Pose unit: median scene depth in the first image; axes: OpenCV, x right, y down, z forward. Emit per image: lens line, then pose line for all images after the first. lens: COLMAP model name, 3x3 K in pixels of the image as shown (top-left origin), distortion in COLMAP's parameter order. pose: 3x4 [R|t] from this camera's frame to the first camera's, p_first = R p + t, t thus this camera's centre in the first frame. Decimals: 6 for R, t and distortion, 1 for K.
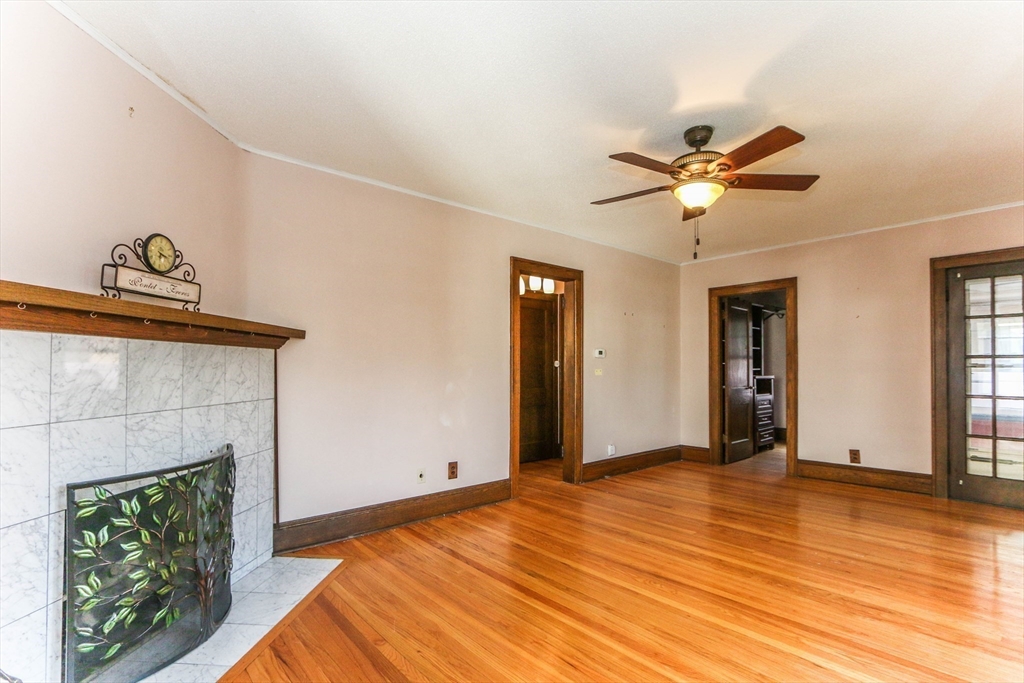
lens RADIAL K [[482.4, 0, 505.5], [0, 482.4, 354.7], [0, 0, 1]] dist [-0.011765, 0.000226]
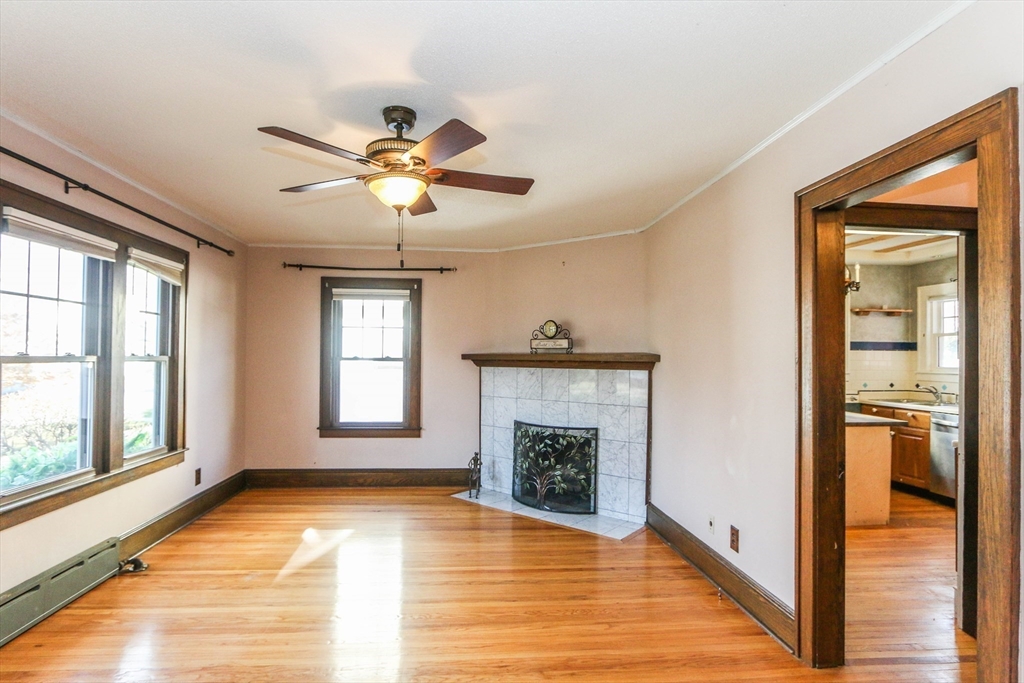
lens RADIAL K [[534.6, 0, 514.3], [0, 534.6, 346.7], [0, 0, 1]] dist [-0.013171, 0.001617]
pose [[-0.571121, -0.023981, -0.820516, 1.198748], [0.014110, 0.999139, -0.039023, -0.031261], [0.820745, -0.033865, -0.570291, 1.947064]]
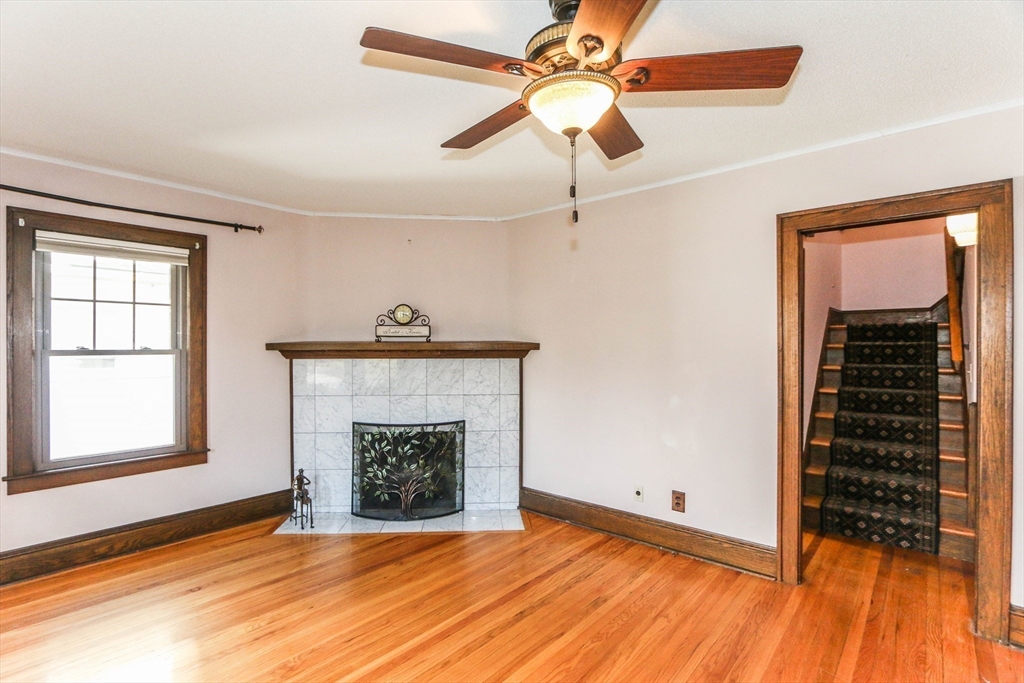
lens RADIAL K [[482.4, 0, 510.1], [0, 482.4, 339.9], [0, 0, 1]] dist [-0.011765, 0.000226]
pose [[0.149782, -0.010987, -0.988658, 1.099128], [0.029485, 0.999543, -0.006641, -0.069976], [0.988279, -0.028155, 0.150038, 0.971609]]
